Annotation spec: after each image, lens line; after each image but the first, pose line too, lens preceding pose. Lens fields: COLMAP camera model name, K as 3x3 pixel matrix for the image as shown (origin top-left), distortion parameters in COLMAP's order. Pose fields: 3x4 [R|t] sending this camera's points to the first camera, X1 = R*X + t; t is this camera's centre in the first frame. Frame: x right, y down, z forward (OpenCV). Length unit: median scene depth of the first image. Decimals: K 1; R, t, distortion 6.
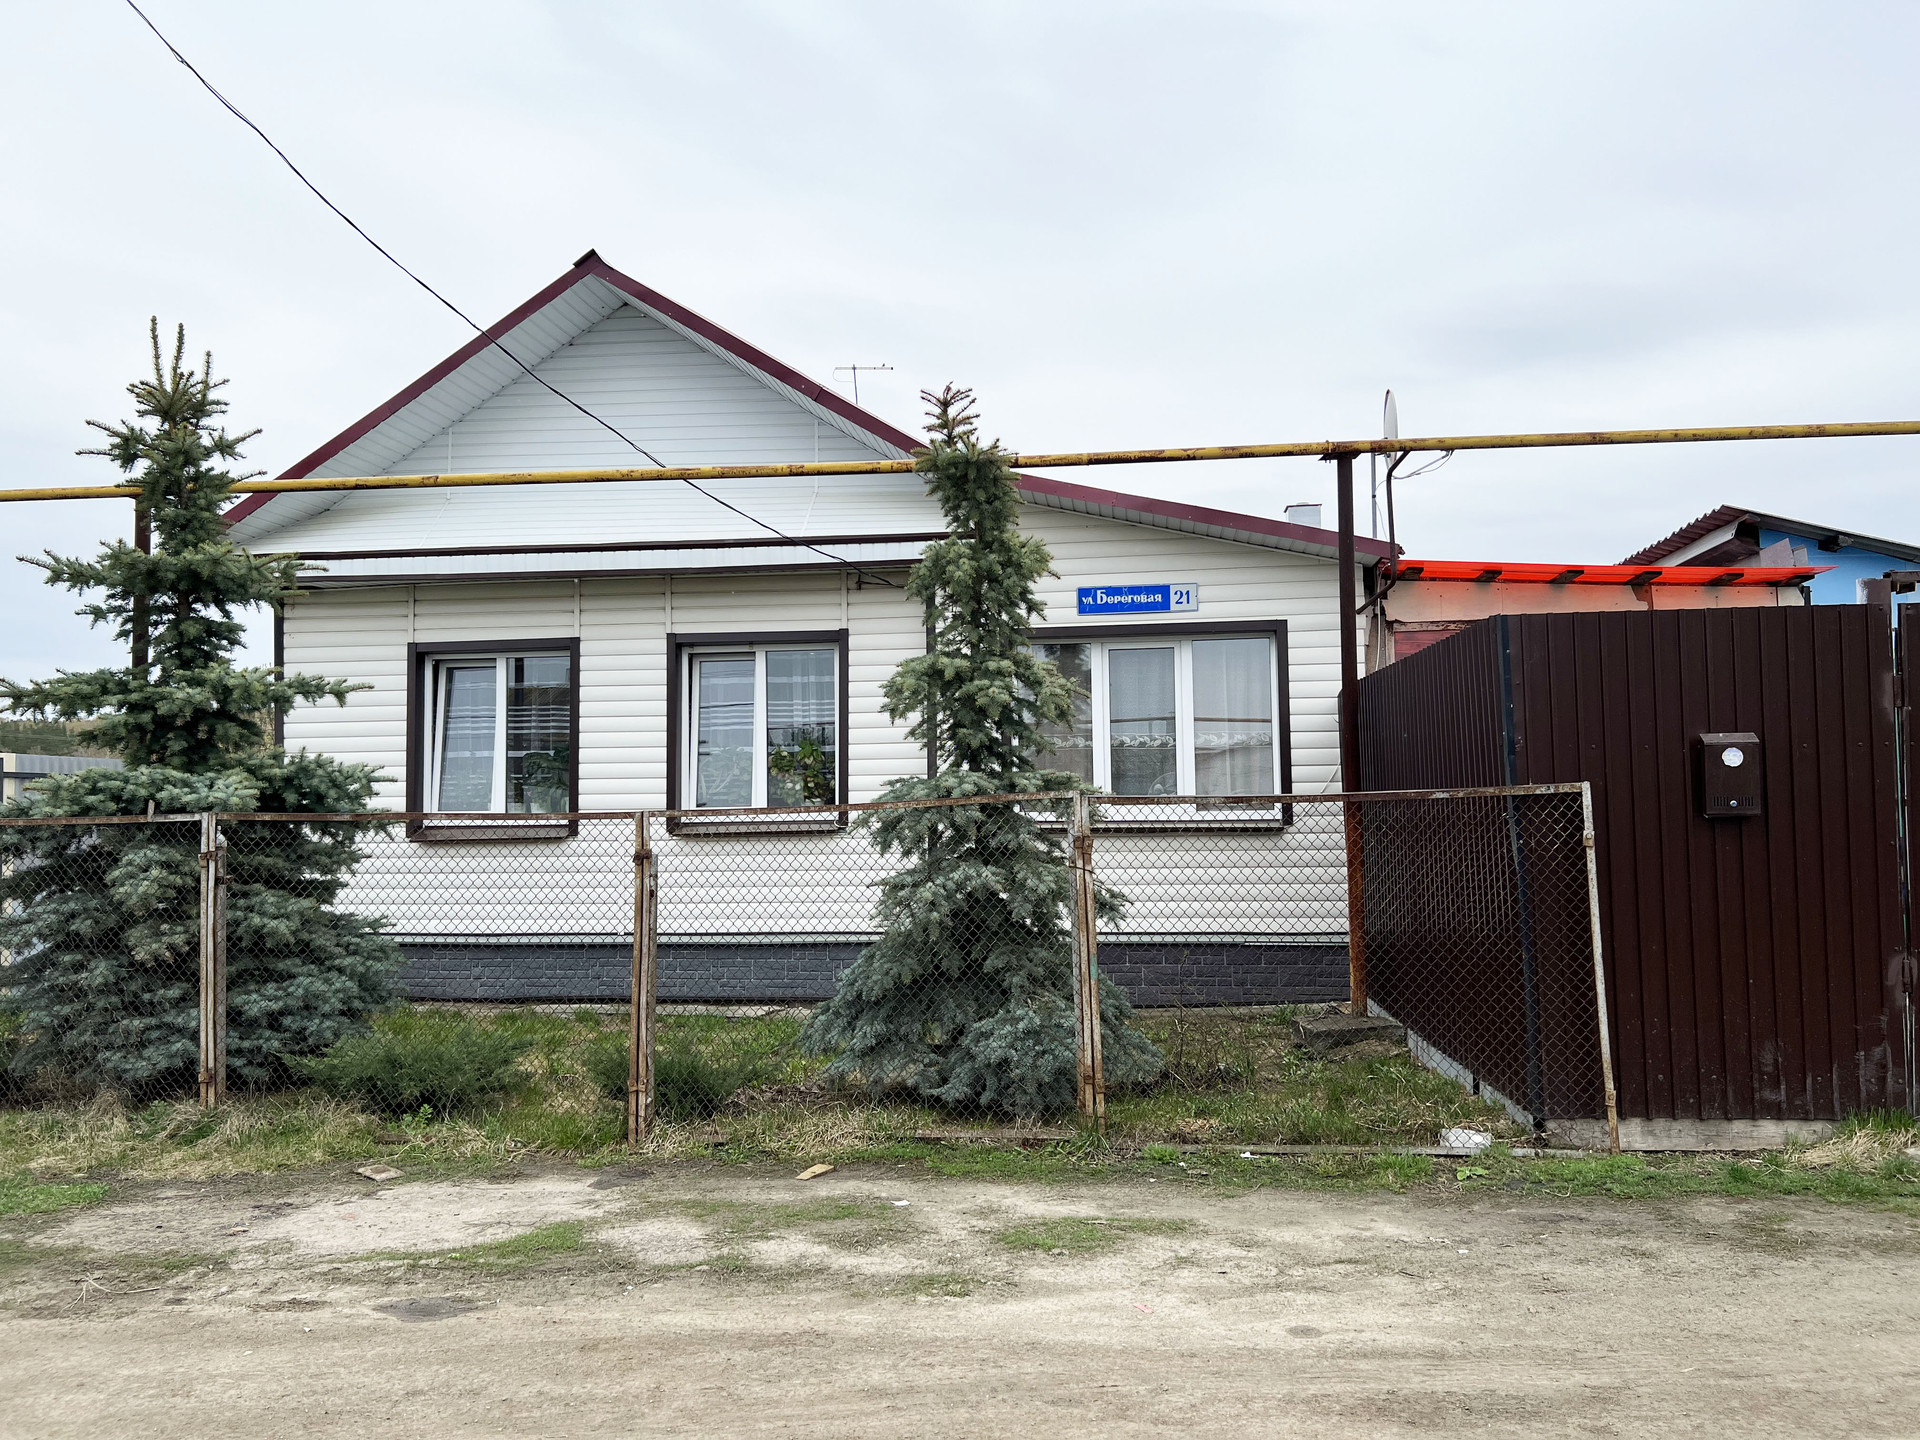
lens RADIAL K [[1459.7, 0, 964.0], [0, 1459.7, 718.9], [0, 0, 1]] dist [0.056241, -0.057314]
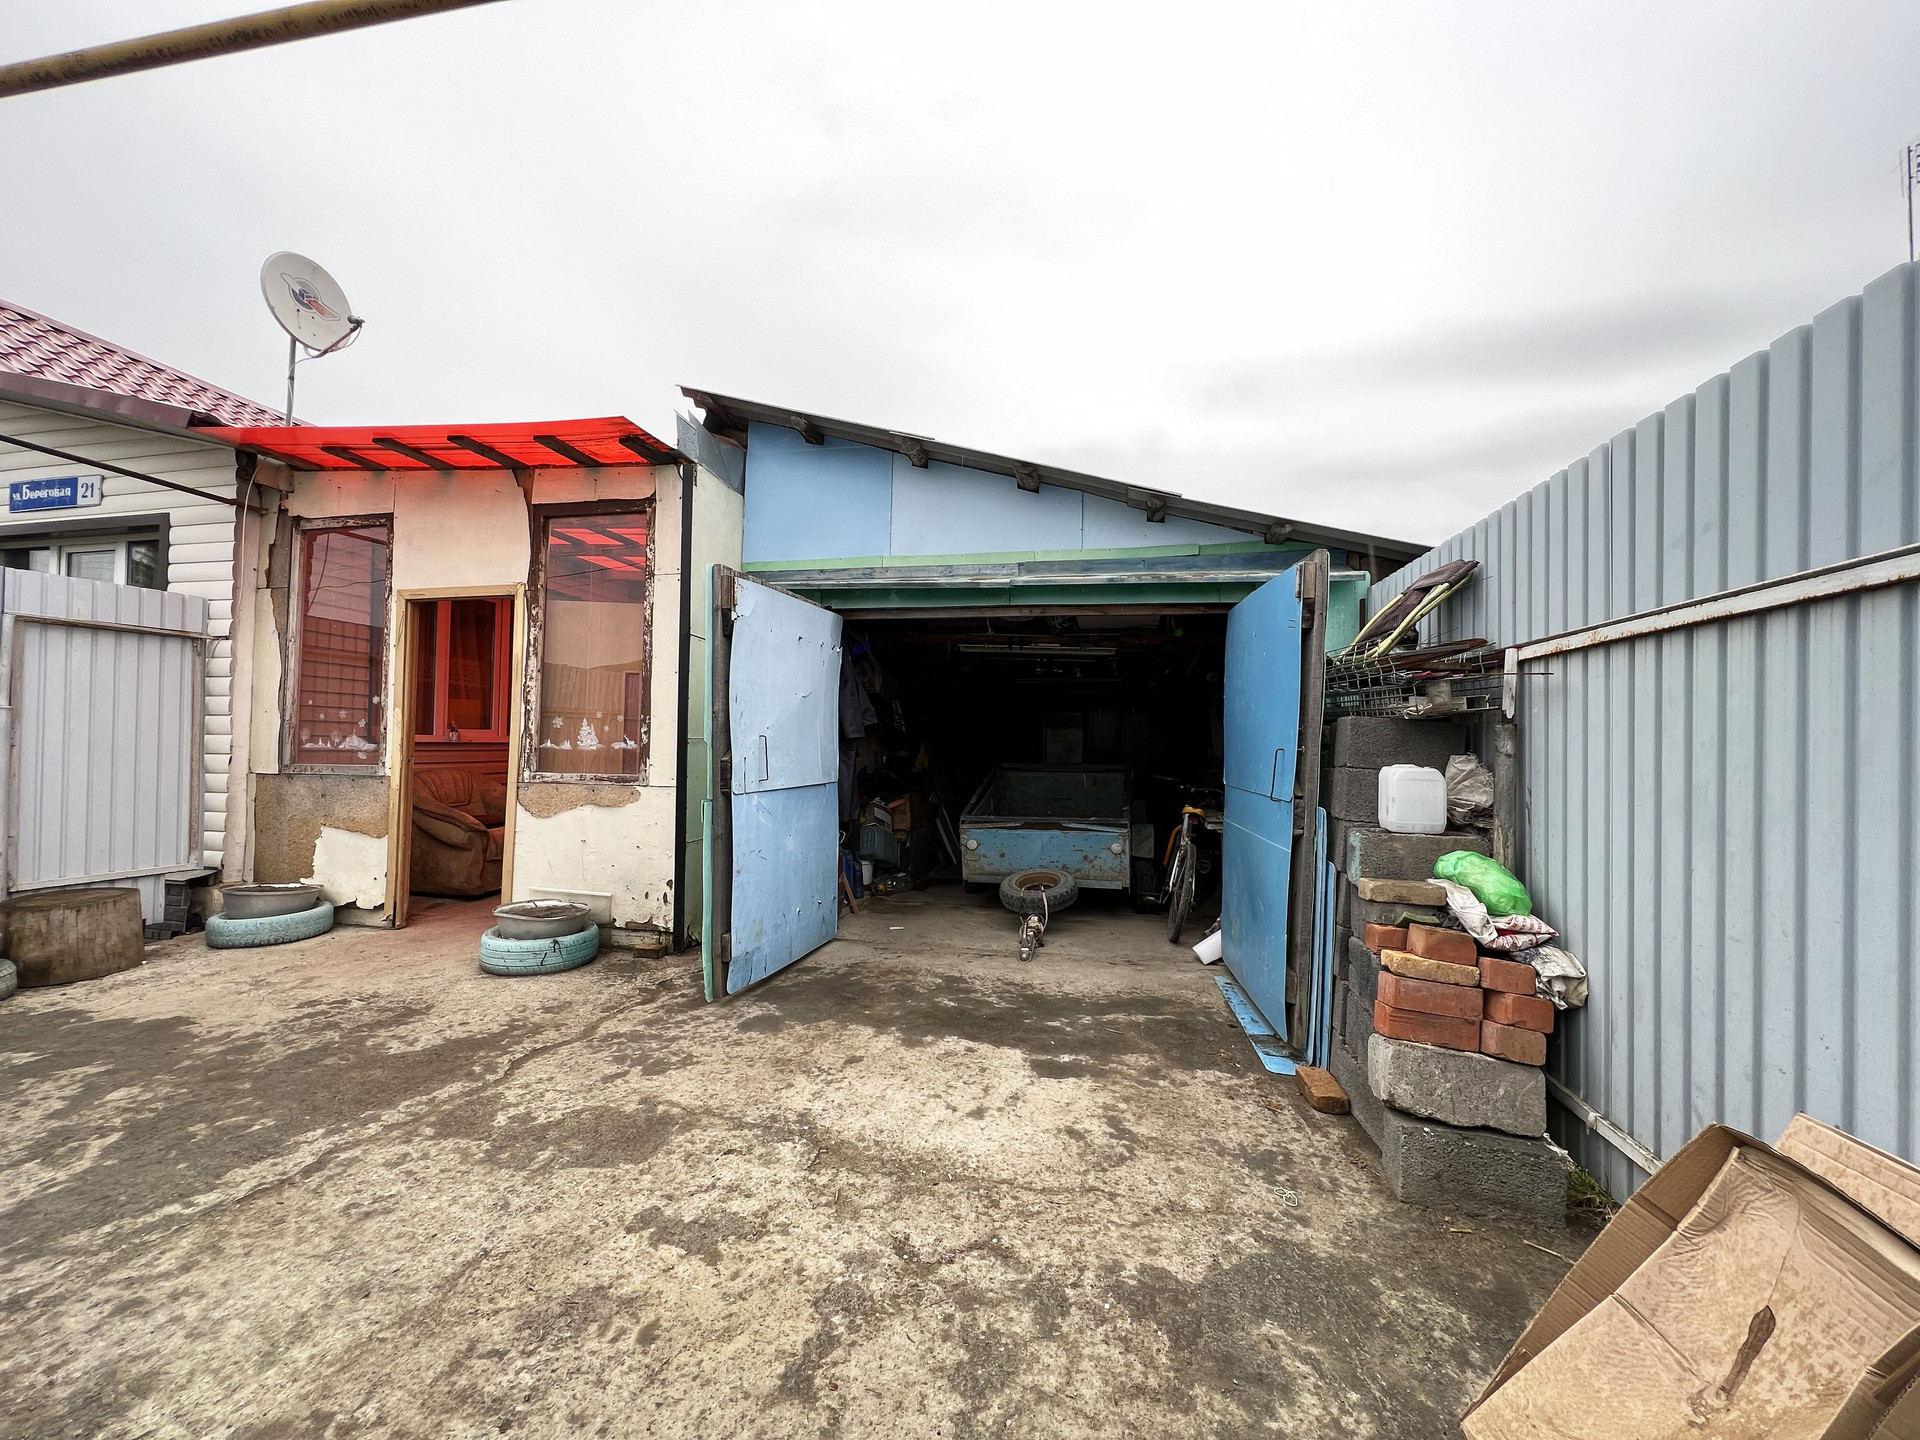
lens RADIAL K [[773.9, 0, 960.0], [0, 773.9, 726.2], [0, 0, 1]] dist [-0.000686, 0.000416]
pose [[0.993303, 0.028197, -0.112048, 1.008707], [-0.023608, 0.998836, 0.042075, 0.037413], [0.113104, -0.039148, 0.992812, 0.815094]]
